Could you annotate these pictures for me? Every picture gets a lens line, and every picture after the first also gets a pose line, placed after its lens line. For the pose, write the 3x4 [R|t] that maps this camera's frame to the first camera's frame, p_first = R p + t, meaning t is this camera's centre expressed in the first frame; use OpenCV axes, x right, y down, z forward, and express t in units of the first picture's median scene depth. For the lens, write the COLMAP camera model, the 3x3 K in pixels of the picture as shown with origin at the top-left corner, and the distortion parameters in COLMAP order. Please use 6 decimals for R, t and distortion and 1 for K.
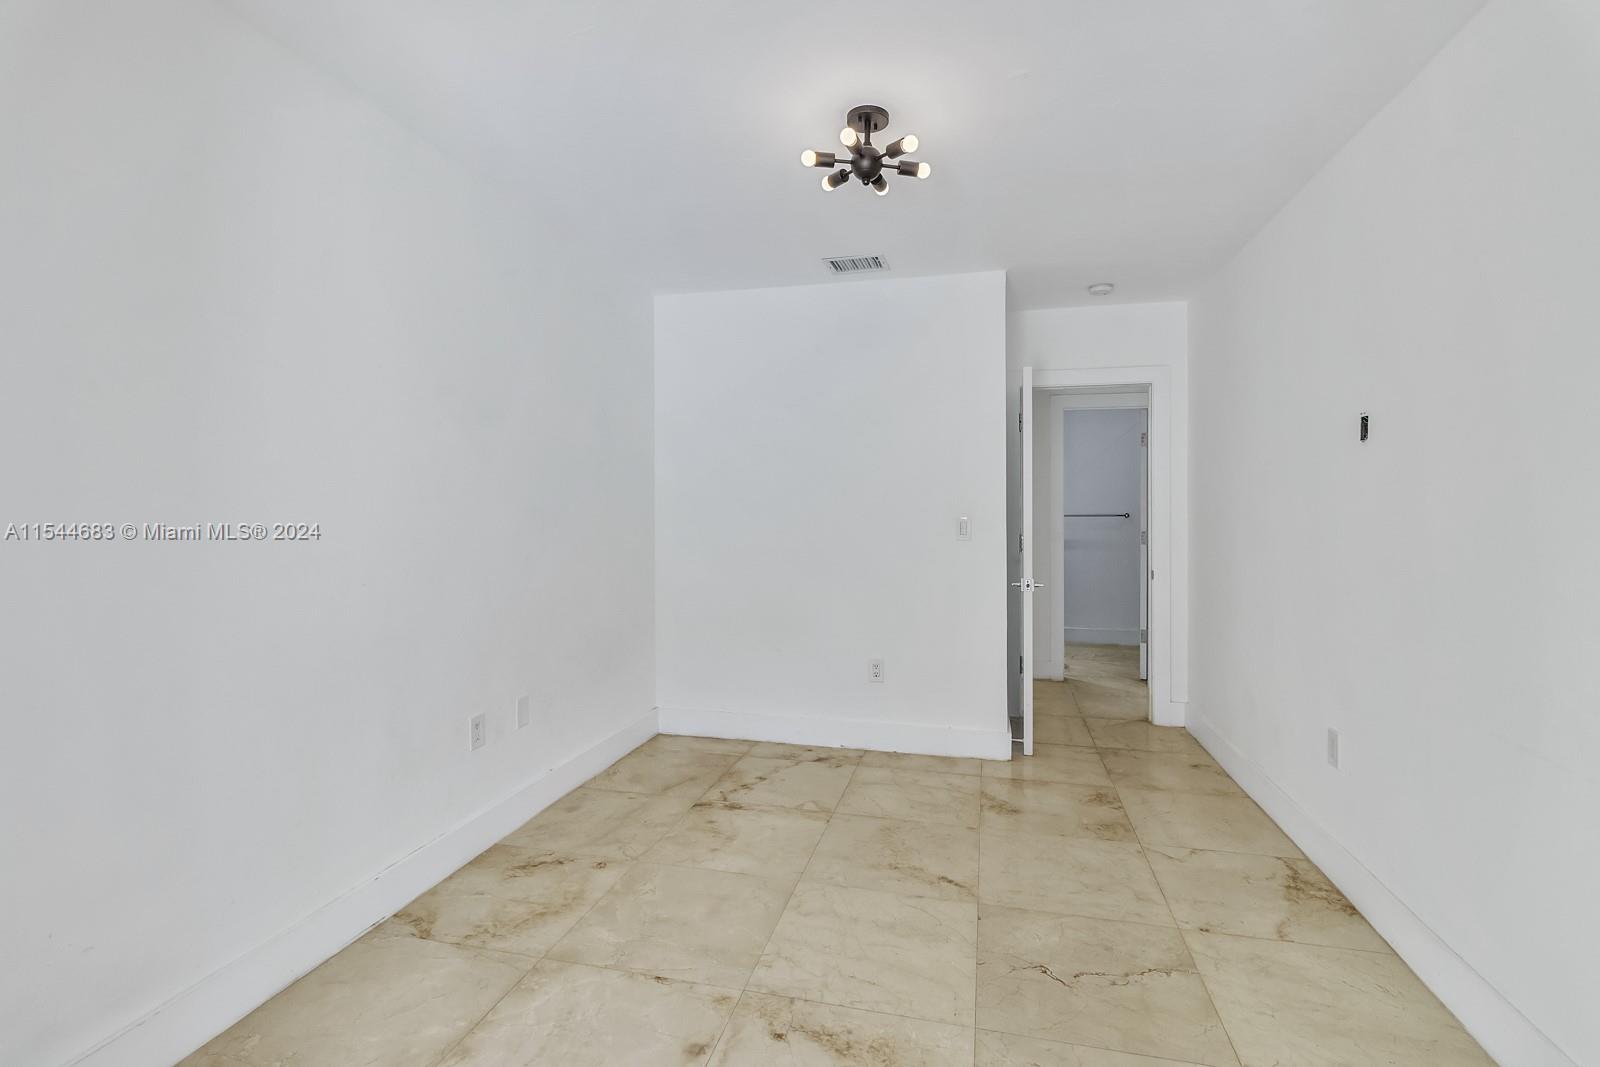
lens RADIAL K [[749.3, 0, 810.8], [0, 749.3, 504.8], [0, 0, 1]] dist [0.004249, 0.001680]
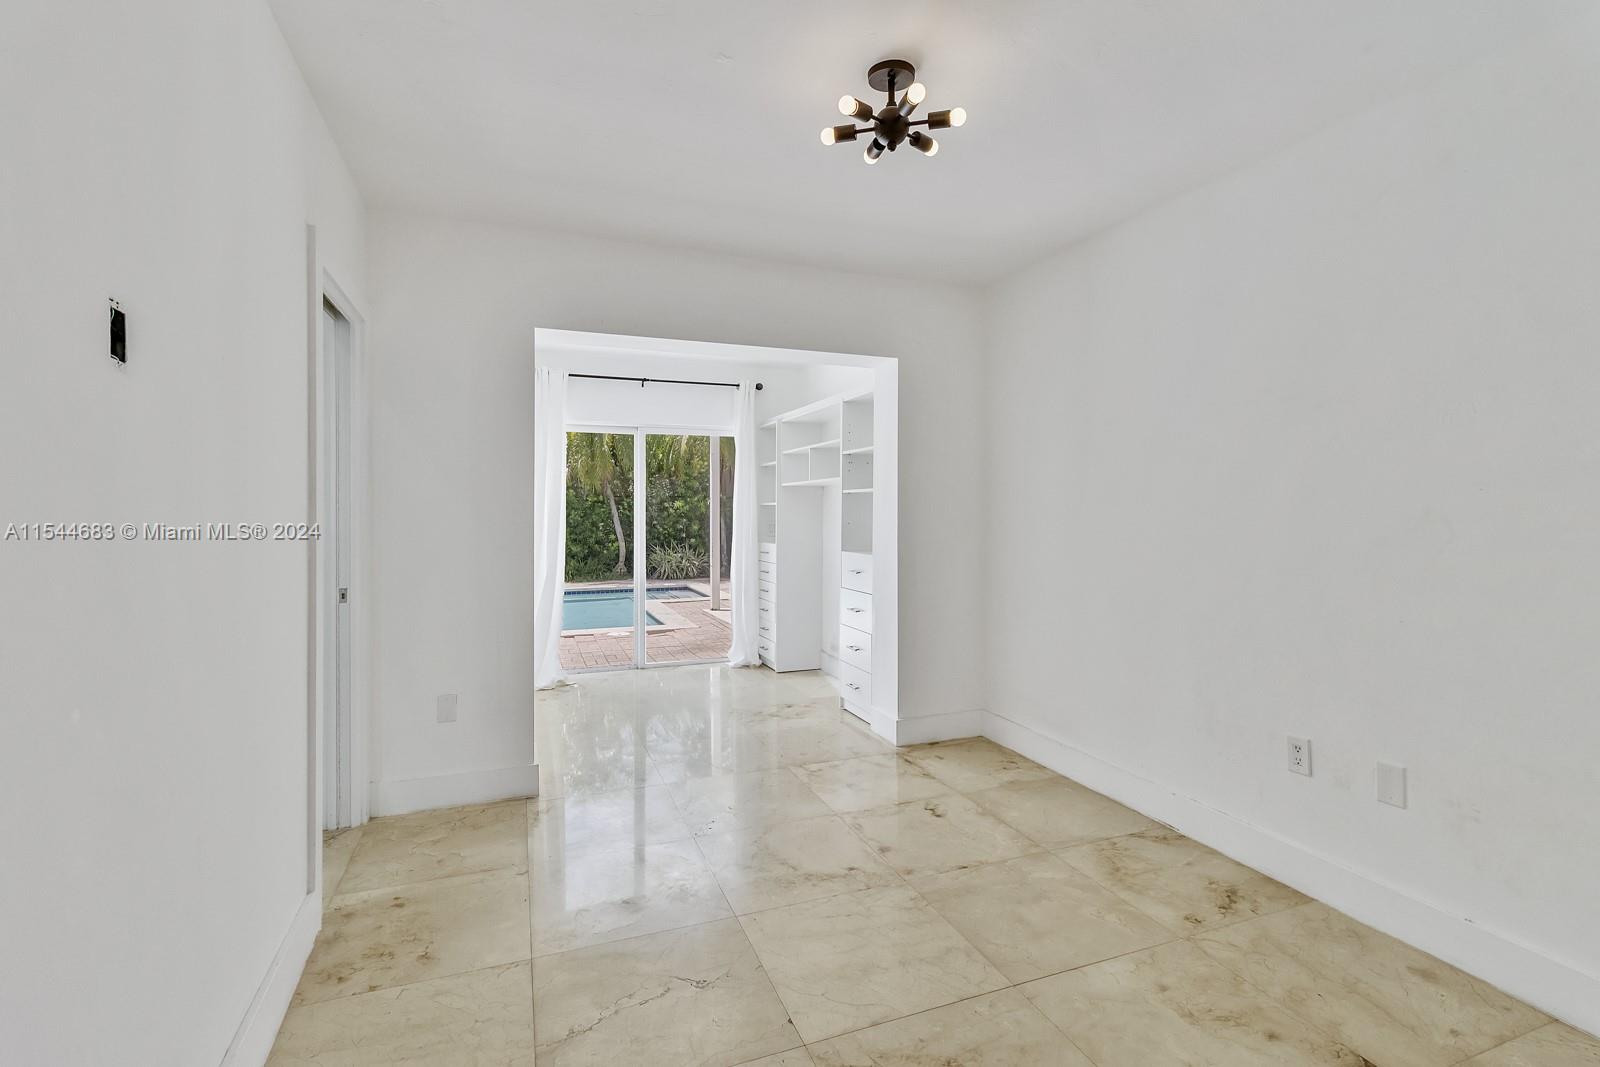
lens RADIAL K [[749.3, 0, 810.8], [0, 749.3, 504.8], [0, 0, 1]] dist [0.004249, 0.001680]
pose [[-0.821715, -0.004877, -0.569878, 0.556702], [-0.001998, 0.999982, -0.005677, 0.005776], [0.569895, -0.003526, -0.821710, 1.401323]]
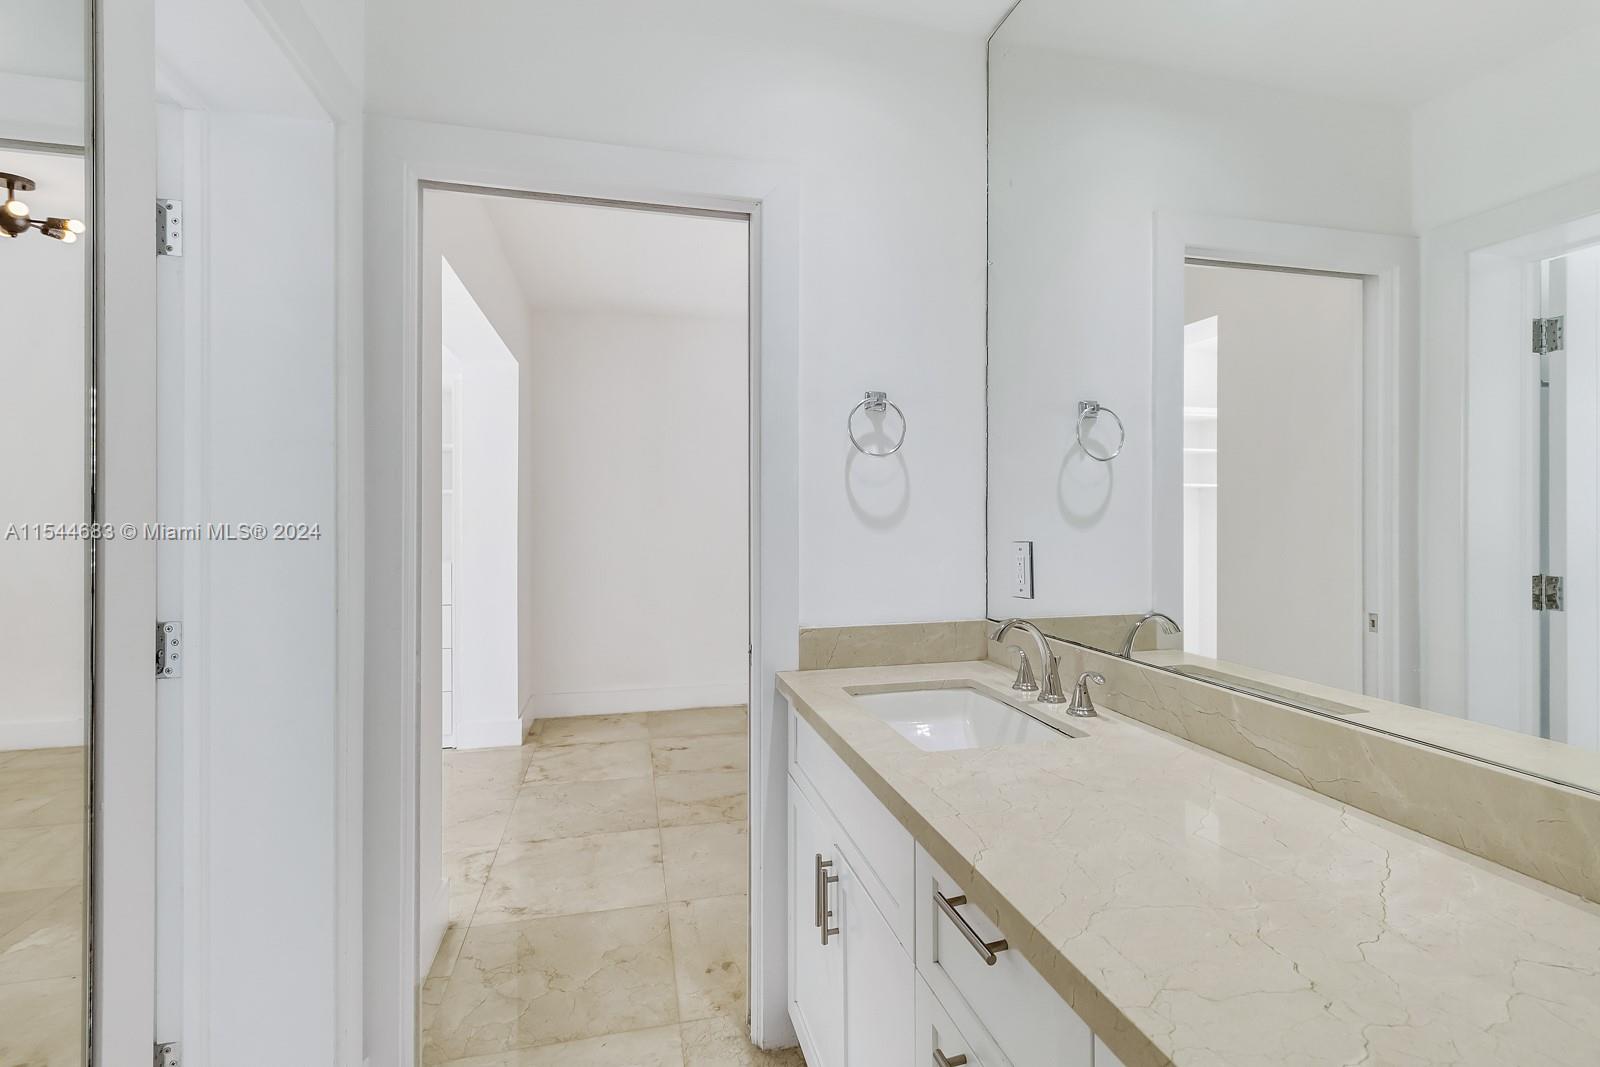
lens RADIAL K [[749.3, 0, 810.8], [0, 749.3, 504.8], [0, 0, 1]] dist [0.004249, 0.001680]
pose [[0.458421, -0.013933, -0.888626, 1.161519], [0.004117, 0.999900, -0.013554, 0.012102], [0.888725, 0.002555, 0.458433, 0.152197]]
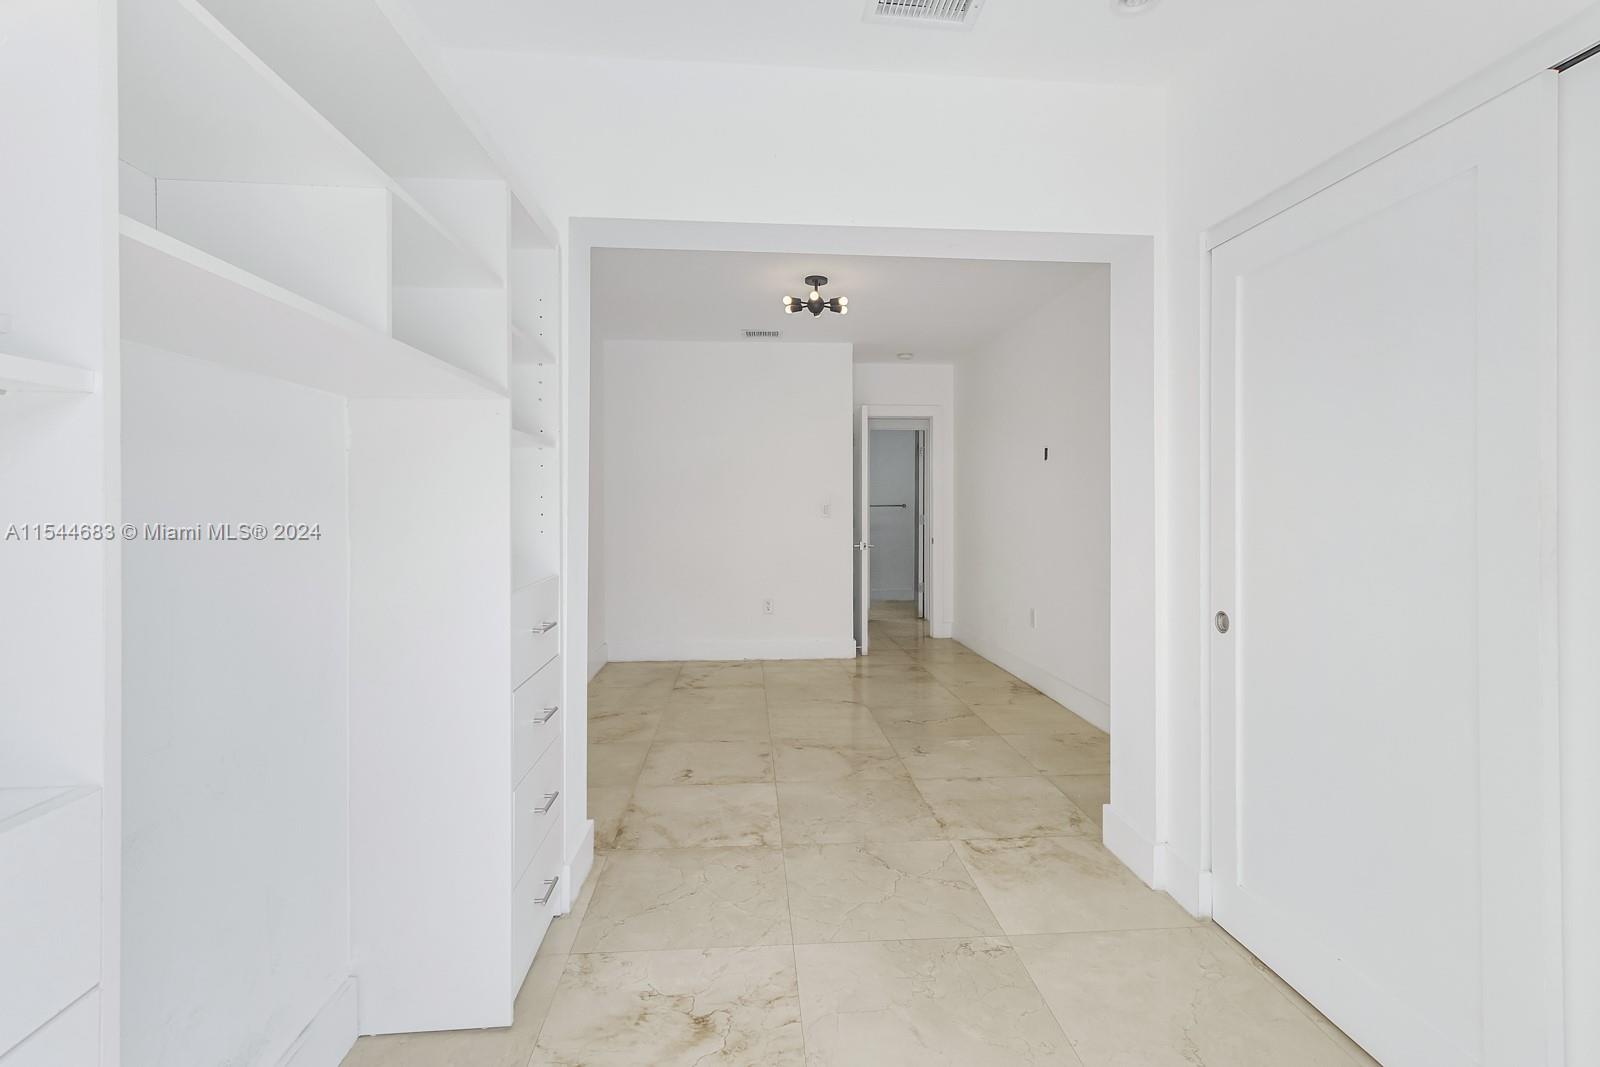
lens RADIAL K [[749.3, 0, 810.8], [0, 749.3, 504.8], [0, 0, 1]] dist [0.004249, 0.001680]
pose [[0.949547, -0.000113, 0.313625, -0.424402], [-0.000202, 1.000000, 0.000972, 0.028555], [-0.313625, -0.000987, 0.949546, -0.613702]]
